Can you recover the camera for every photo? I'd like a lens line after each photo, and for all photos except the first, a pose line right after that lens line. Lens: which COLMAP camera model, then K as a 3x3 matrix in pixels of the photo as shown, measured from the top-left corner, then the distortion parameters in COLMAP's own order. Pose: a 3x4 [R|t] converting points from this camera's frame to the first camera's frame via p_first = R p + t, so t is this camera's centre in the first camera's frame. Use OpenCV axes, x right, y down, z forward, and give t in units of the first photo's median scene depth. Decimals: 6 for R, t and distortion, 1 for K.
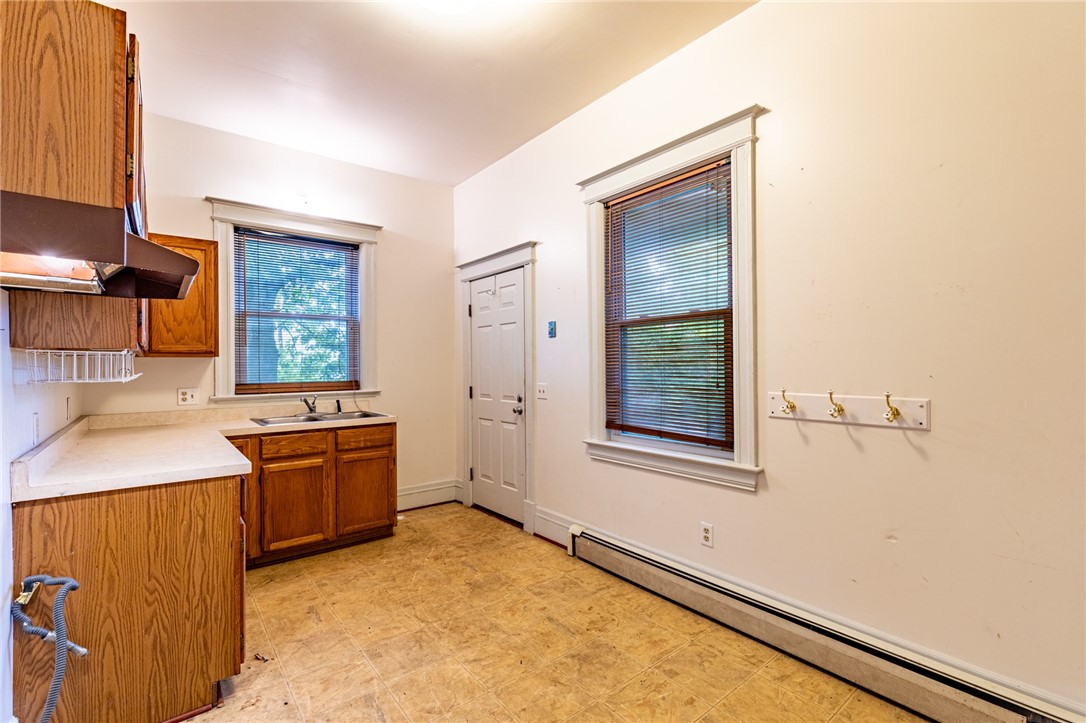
lens RADIAL K [[487.4, 0, 546.4], [0, 487.4, 366.1], [0, 0, 1]] dist [0.010866, -0.003642]
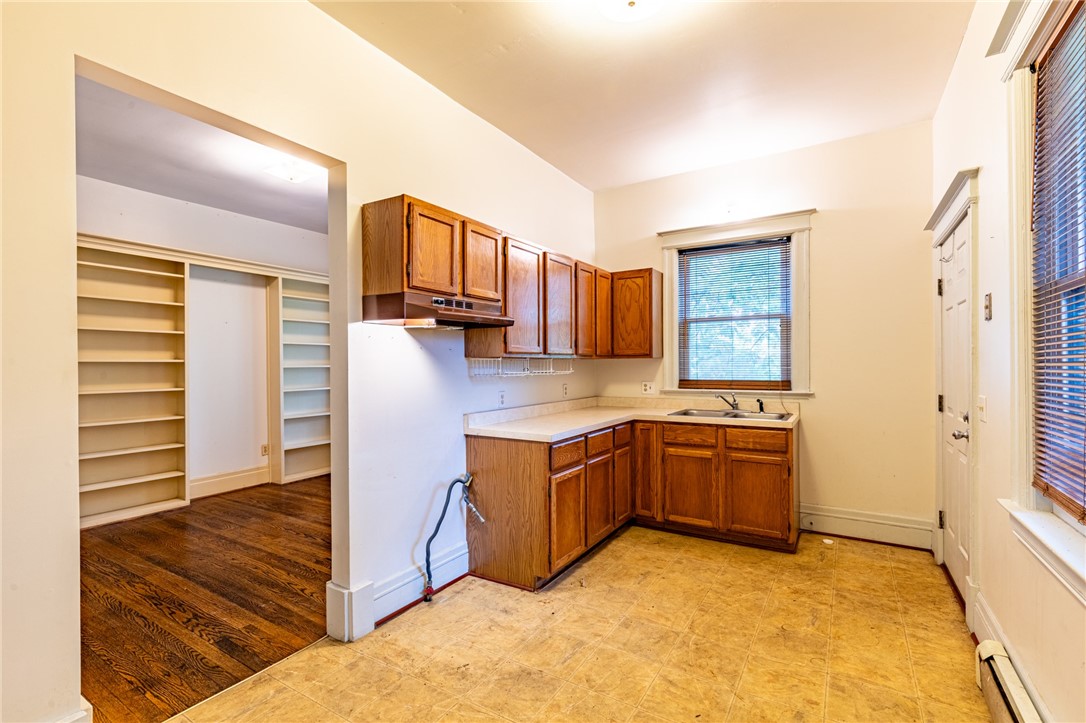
lens RADIAL K [[487.4, 0, 546.4], [0, 487.4, 366.1], [0, 0, 1]] dist [0.010866, -0.003642]
pose [[0.337581, 0.008199, -0.941261, 0.447762], [0.001031, 0.999958, 0.009080, -0.009595], [0.941296, -0.004036, 0.337558, 0.315248]]
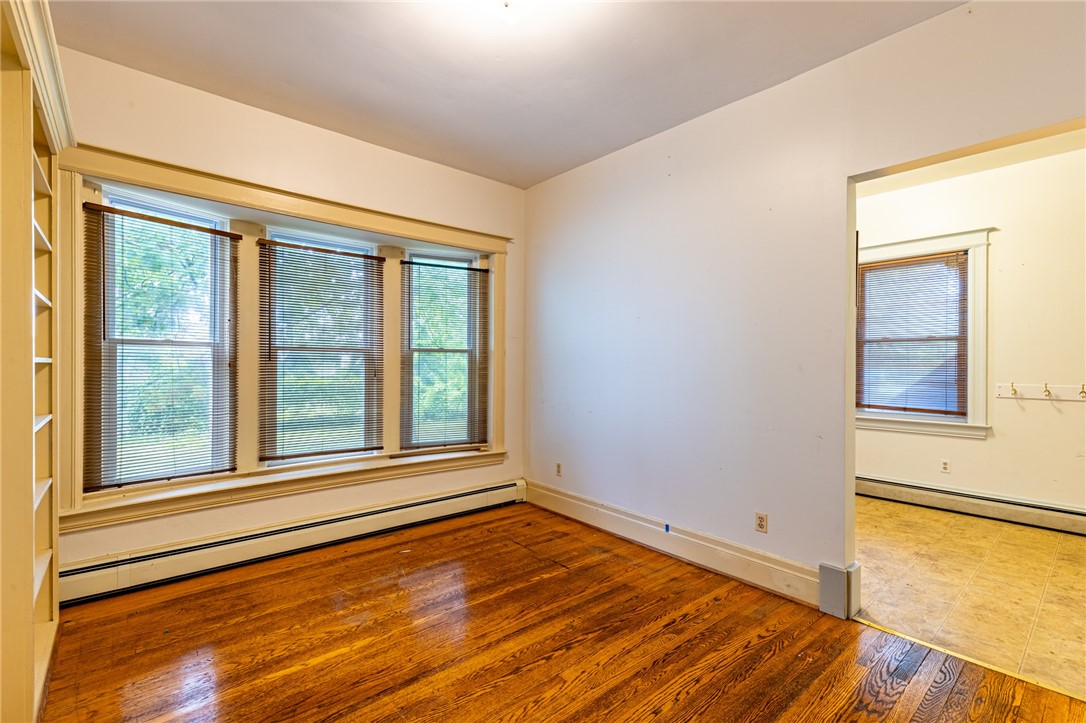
lens RADIAL K [[487.4, 0, 546.4], [0, 487.4, 366.1], [0, 0, 1]] dist [0.010866, -0.003642]
pose [[0.998973, 0.012614, 0.043523, -0.944304], [-0.012561, 0.999920, -0.001479, 0.008583], [-0.043538, 0.000930, 0.999051, -0.547548]]
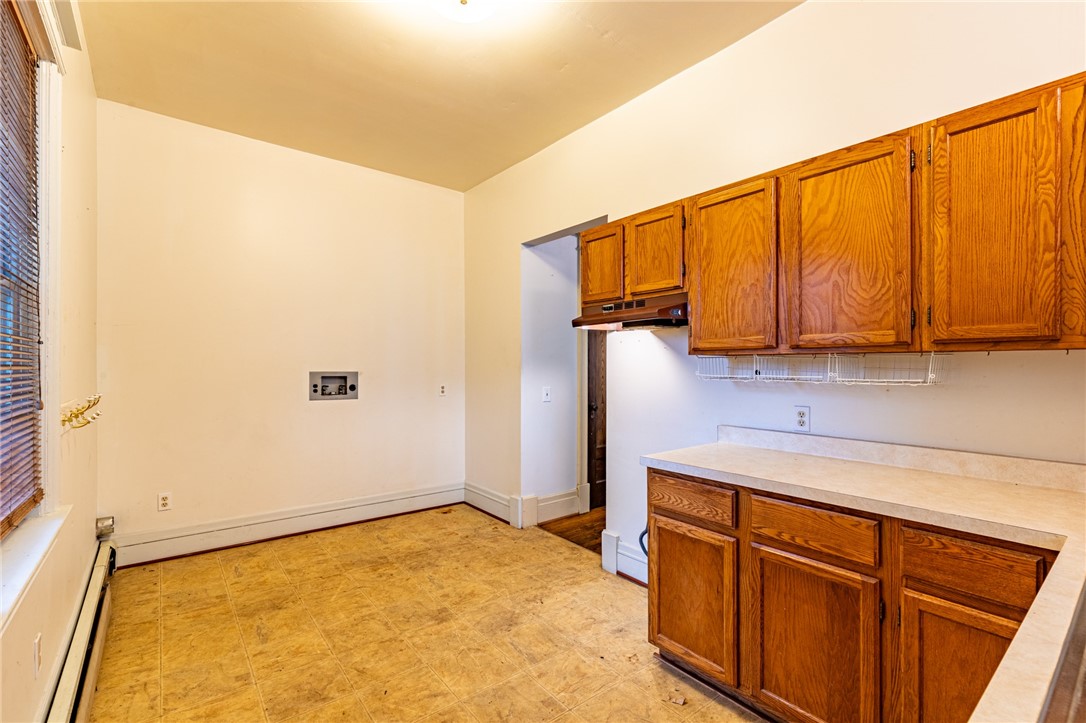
lens RADIAL K [[487.4, 0, 546.4], [0, 487.4, 366.1], [0, 0, 1]] dist [0.010866, -0.003642]
pose [[-0.999975, 0.006807, 0.002095, -0.244430], [0.006823, 0.999949, 0.007477, -0.009427], [-0.002044, 0.007491, -0.999970, 1.300726]]
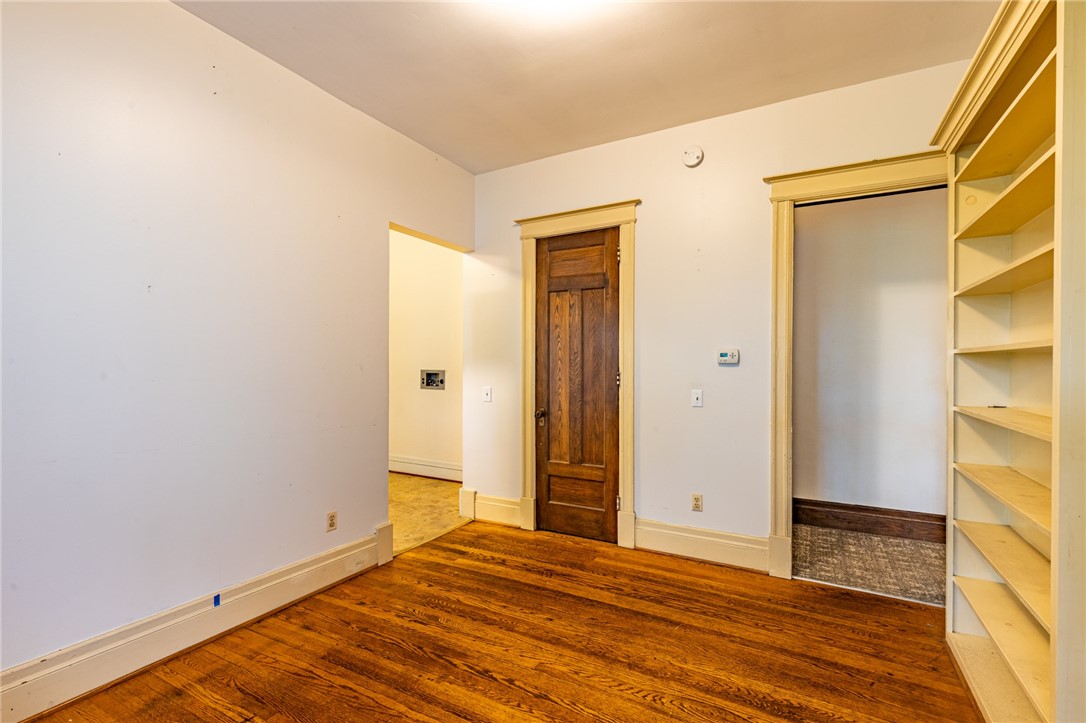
lens RADIAL K [[487.4, 0, 546.4], [0, 487.4, 366.1], [0, 0, 1]] dist [0.010866, -0.003642]
pose [[-0.381959, 0.006247, 0.924158, -1.524710], [0.005479, 0.999975, -0.004495, 0.007091], [-0.924163, 0.003346, -0.381983, 0.343163]]
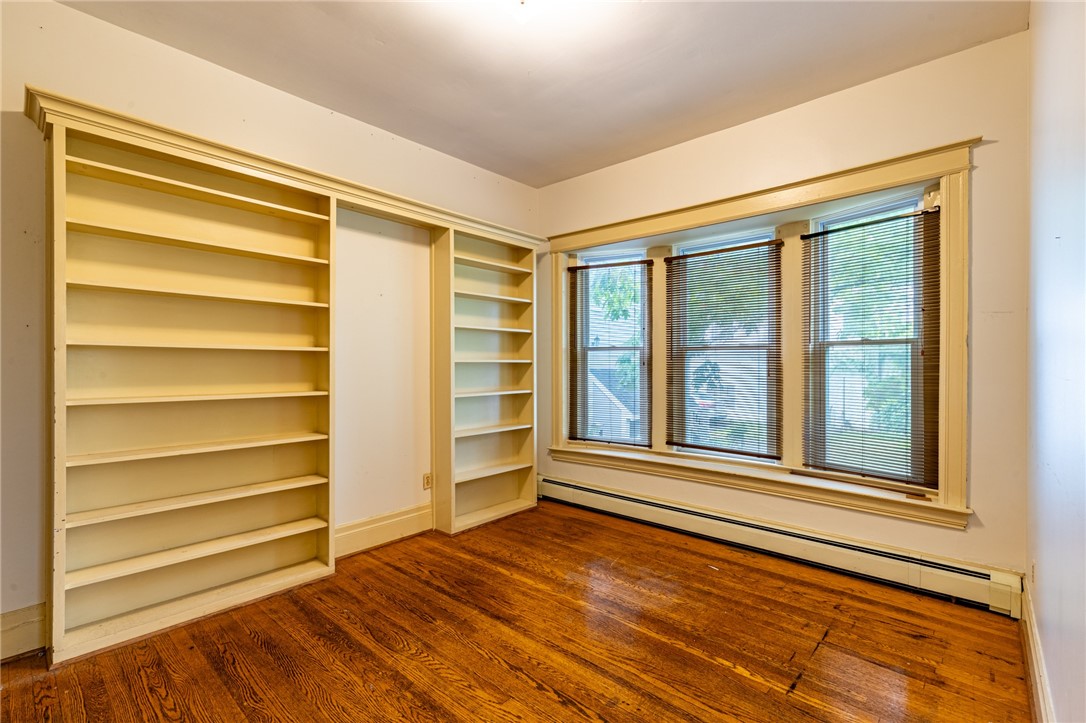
lens RADIAL K [[487.4, 0, 546.4], [0, 487.4, 366.1], [0, 0, 1]] dist [0.010866, -0.003642]
pose [[0.168622, 0.011208, -0.985617, -0.302457], [-0.005742, 0.999930, 0.010389, 0.007451], [0.985664, 0.003908, 0.168674, 0.043482]]
